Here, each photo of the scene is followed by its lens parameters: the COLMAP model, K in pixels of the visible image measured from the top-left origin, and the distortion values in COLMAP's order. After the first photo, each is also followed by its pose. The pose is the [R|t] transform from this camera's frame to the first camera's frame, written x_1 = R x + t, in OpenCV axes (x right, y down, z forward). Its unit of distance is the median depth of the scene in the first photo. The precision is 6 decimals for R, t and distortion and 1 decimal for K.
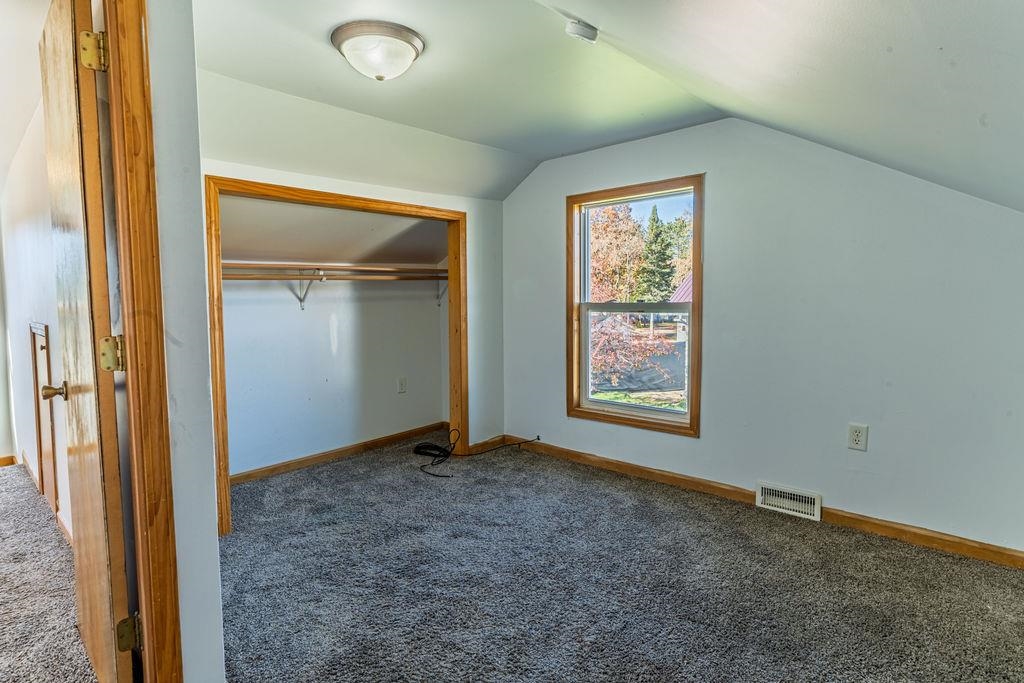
lens RADIAL K [[544.5, 0, 521.2], [0, 544.5, 338.0], [0, 0, 1]] dist [-0.001343, -0.000232]
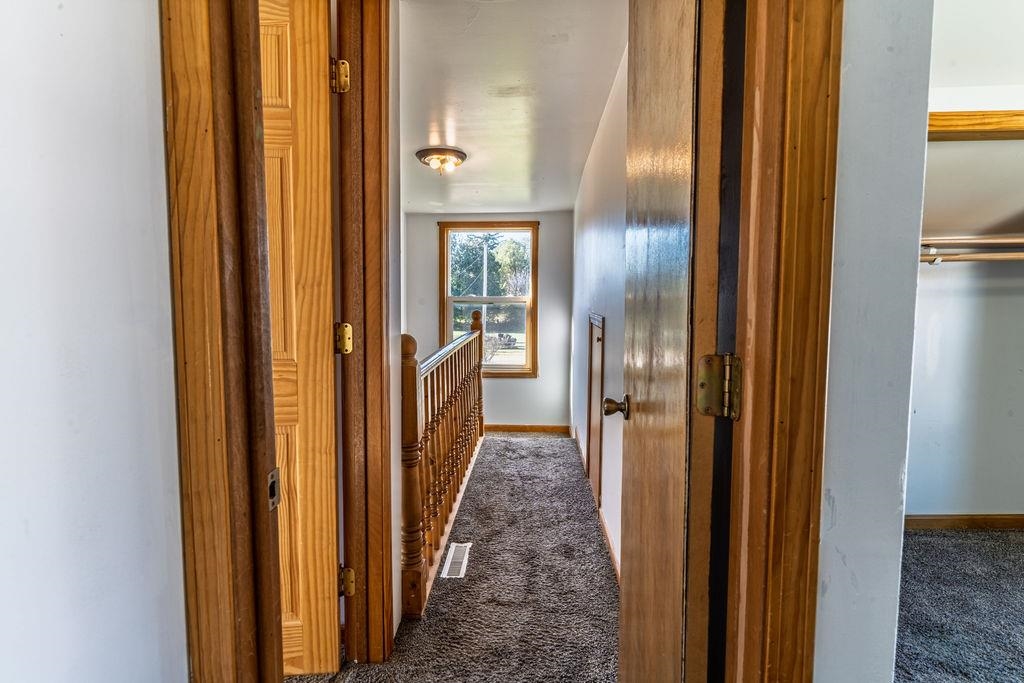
lens RADIAL K [[544.5, 0, 512.1], [0, 544.5, 342.1], [0, 0, 1]] dist [-0.001343, -0.000232]
pose [[0.649258, 0.073082, -0.757049, -0.227203], [-0.057444, 0.997242, 0.047004, -0.015100], [0.758396, 0.012970, 0.651665, 0.229612]]
